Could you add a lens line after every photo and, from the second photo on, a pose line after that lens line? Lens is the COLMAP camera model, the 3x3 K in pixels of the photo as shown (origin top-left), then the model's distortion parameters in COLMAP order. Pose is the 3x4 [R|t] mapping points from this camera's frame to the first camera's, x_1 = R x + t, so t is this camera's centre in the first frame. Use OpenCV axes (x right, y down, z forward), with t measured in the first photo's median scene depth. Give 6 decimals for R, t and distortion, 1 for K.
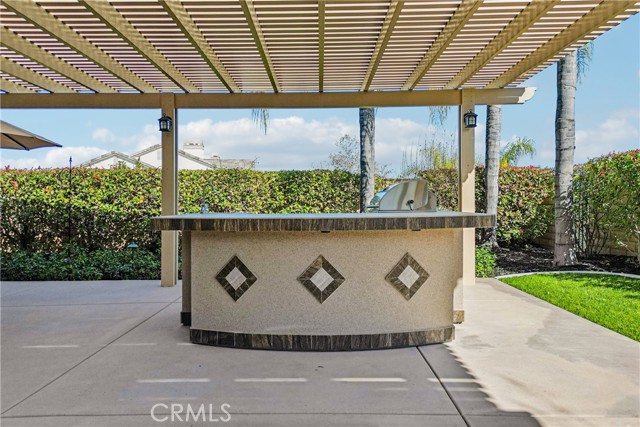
lens RADIAL K [[446.8, 0, 322.3], [0, 446.8, 210.2], [0, 0, 1]] dist [0.021831, -0.001466]
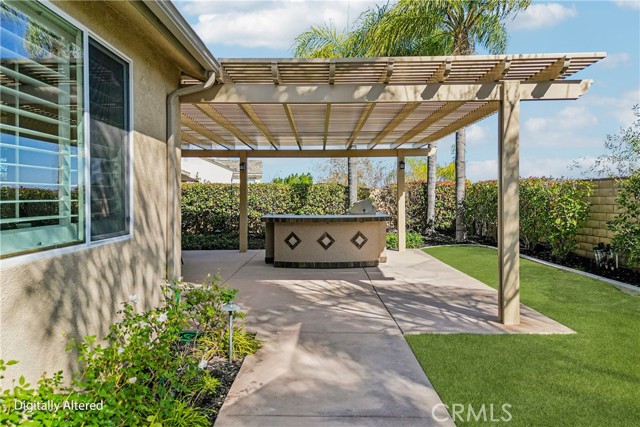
lens RADIAL K [[446.8, 0, 315.9], [0, 446.8, 212.2], [0, 0, 1]] dist [0.021831, -0.001466]
pose [[0.999942, 0.000351, -0.010725, -0.018645], [-0.000121, 0.999770, 0.021460, -0.039036], [0.010730, -0.021457, 0.999712, -0.895538]]
